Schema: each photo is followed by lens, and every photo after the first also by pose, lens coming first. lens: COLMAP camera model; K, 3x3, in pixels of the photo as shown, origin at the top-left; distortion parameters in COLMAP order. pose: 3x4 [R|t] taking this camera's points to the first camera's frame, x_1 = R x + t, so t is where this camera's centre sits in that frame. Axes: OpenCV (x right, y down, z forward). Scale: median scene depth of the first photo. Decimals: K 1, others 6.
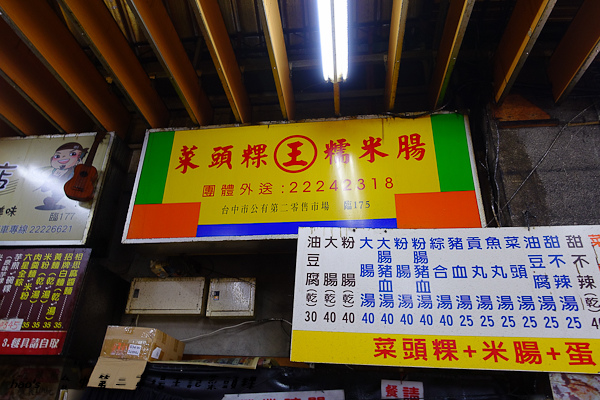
lens RADIAL K [[409.5, 0, 298.0], [0, 409.5, 199.1], [0, 0, 1]] dist [-0.001552, 0.001309]
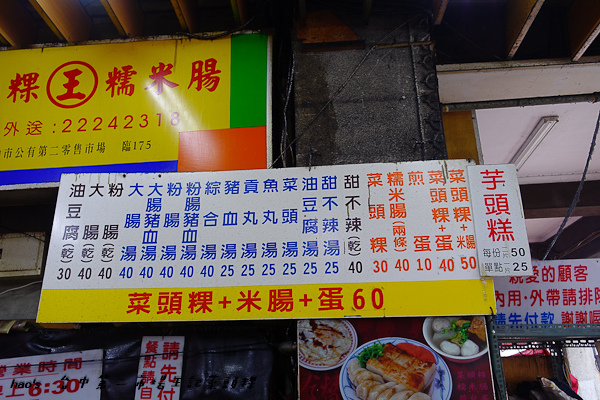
lens RADIAL K [[506.9, 0, 297.9], [0, 506.9, 200.7], [0, 0, 1]] dist [0.011290, -0.008423]
pose [[0.995992, -0.035028, 0.082303, 0.445317], [0.022500, 0.988659, 0.148486, -0.025179], [-0.086571, -0.146039, 0.985484, -0.115514]]
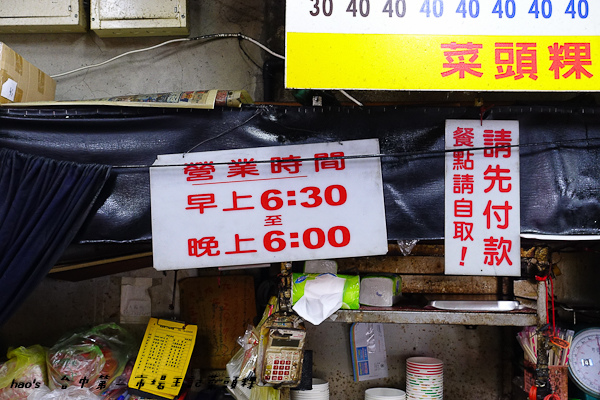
lens RADIAL K [[741.0, 0, 295.8], [0, 741.0, 197.9], [0, 0, 1]] dist [-0.001235, 0.000000]
pose [[0.991609, -0.034080, 0.124698, -0.120167], [-0.019213, 0.915057, 0.402866, 0.130695], [-0.127835, -0.401882, 0.906725, 0.069972]]
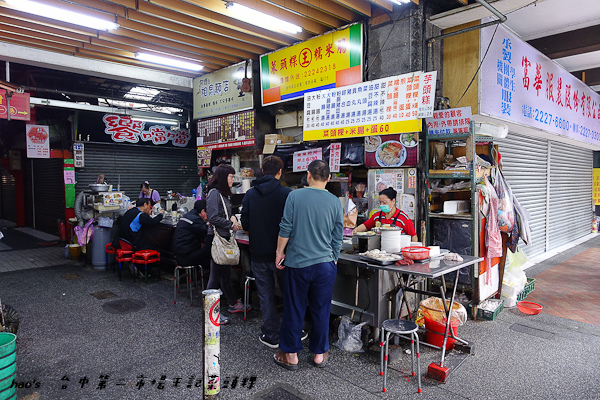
lens RADIAL K [[409.5, 0, 295.0], [0, 409.5, 200.5], [0, 0, 1]] dist [-0.001552, 0.001309]
pose [[0.786926, -0.006263, -0.617015, 1.735723], [0.311129, 0.867557, 0.388000, -0.411495], [0.532865, -0.497299, 0.684652, -1.309315]]
